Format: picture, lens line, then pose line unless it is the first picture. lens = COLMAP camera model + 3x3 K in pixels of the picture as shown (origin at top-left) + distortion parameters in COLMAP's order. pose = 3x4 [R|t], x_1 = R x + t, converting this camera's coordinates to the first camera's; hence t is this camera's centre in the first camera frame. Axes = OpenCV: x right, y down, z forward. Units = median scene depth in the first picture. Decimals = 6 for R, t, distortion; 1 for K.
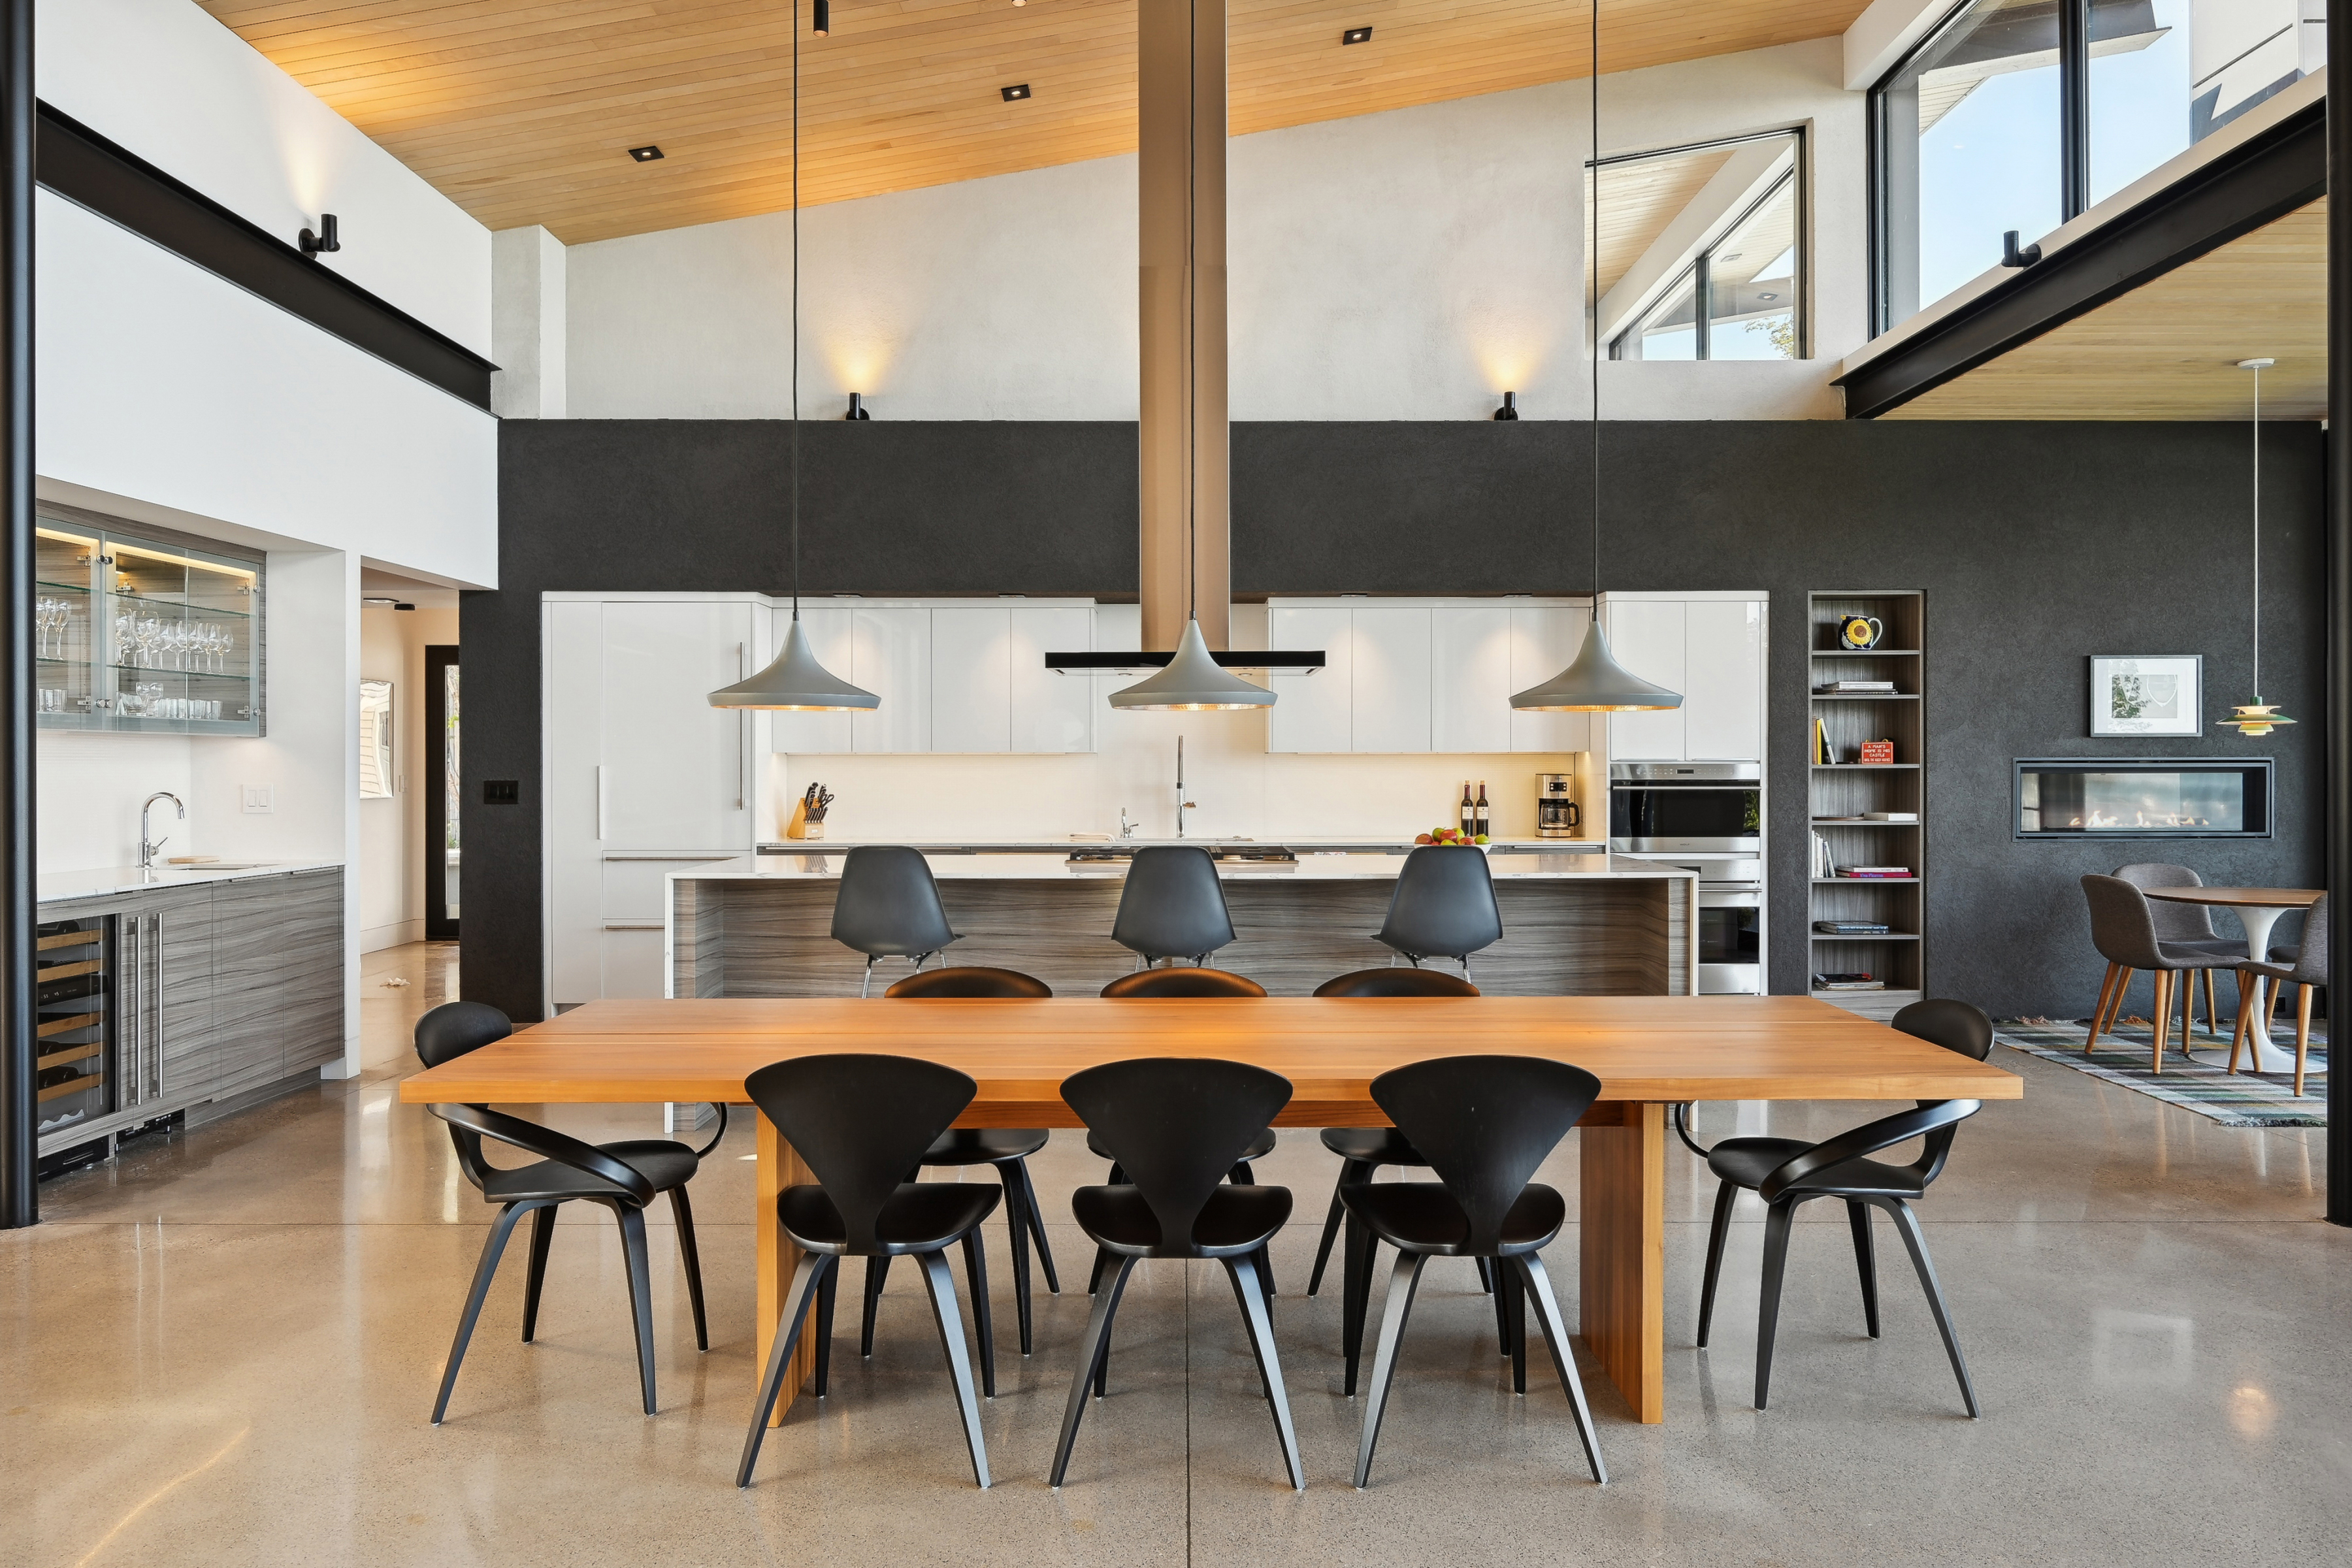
lens RADIAL K [[1623.4, 0, 1185.4], [0, 1623.4, 761.4], [0, 0, 1]] dist [0.005375, 0.000390]
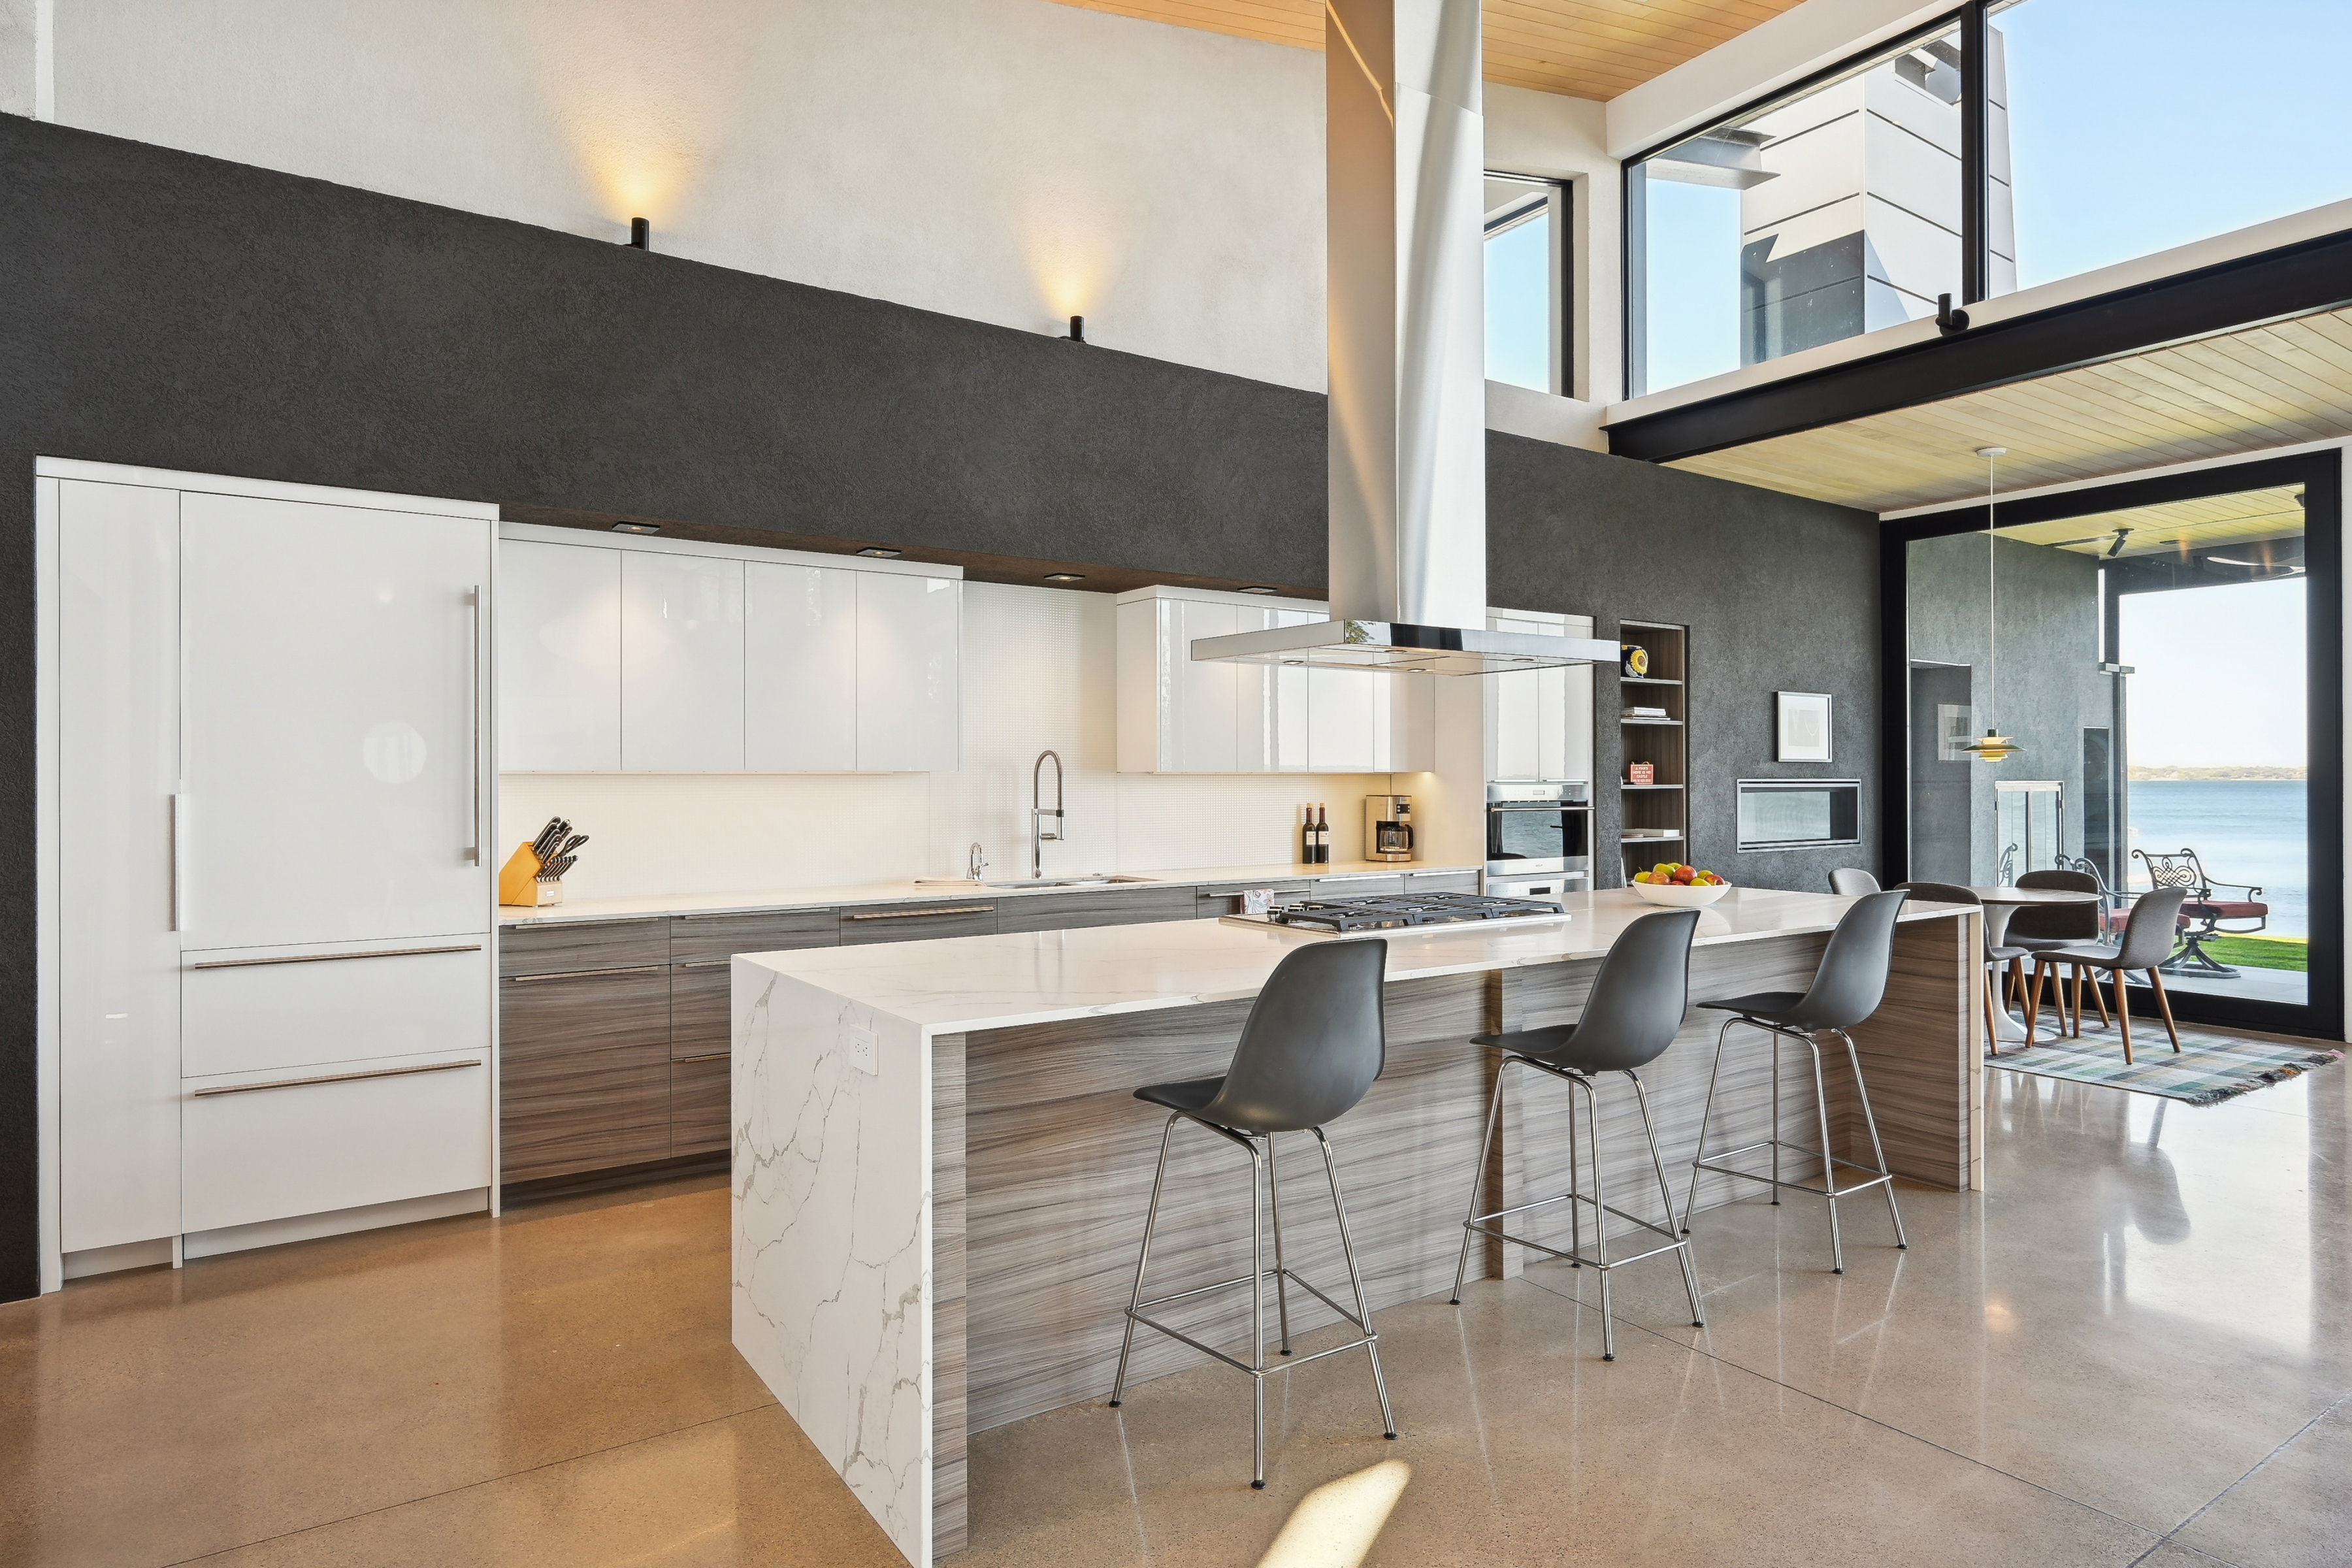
lens RADIAL K [[1336.1, 0, 1176.0], [0, 1336.1, 784.0], [0, 0, 1]] dist [0.007034, 0.001232]
pose [[0.828038, -0.002017, 0.560669, -0.335742], [-0.000786, 0.999988, 0.004759, -0.002875], [-0.560672, -0.004381, 0.828027, 0.444530]]
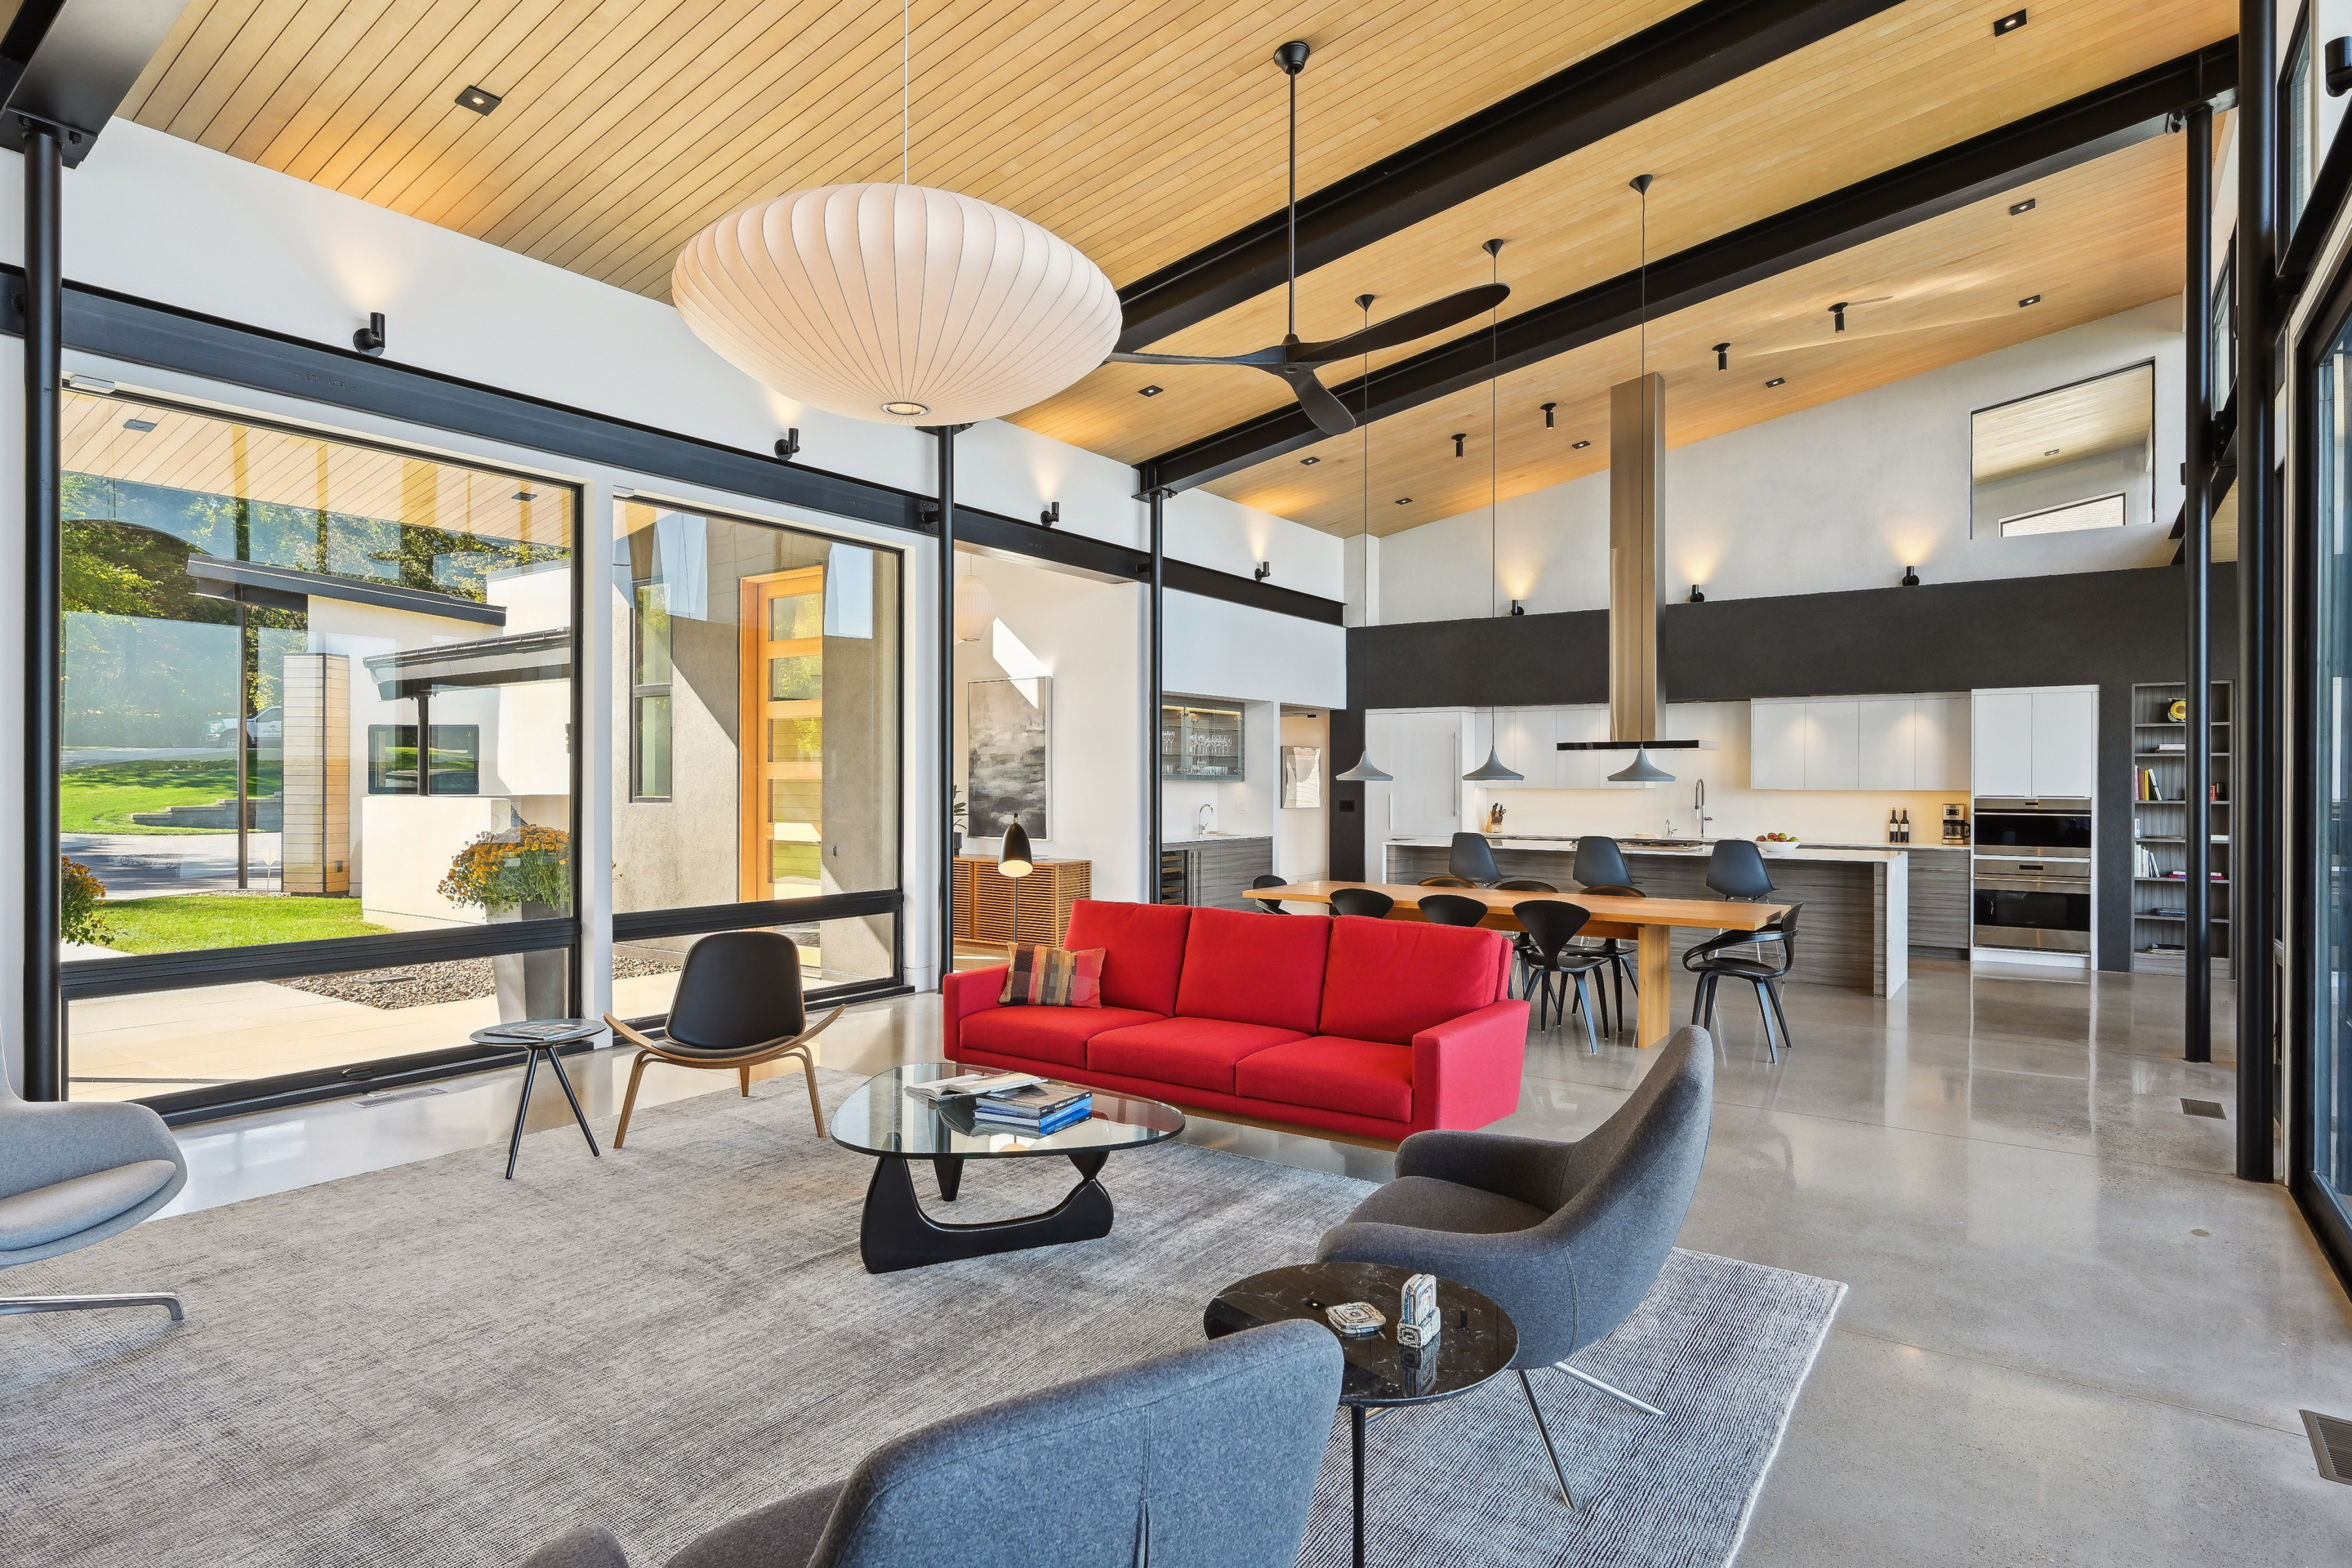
lens RADIAL K [[1250.1, 0, 1176.0], [0, 1250.1, 784.0], [0, 0, 1]] dist [-0.000617, 0.000995]
pose [[0.809635, 0.004417, -0.586917, 0.345519], [-0.003175, 0.999990, 0.003146, -0.013585], [0.586925, -0.000683, 0.809641, -0.436420]]
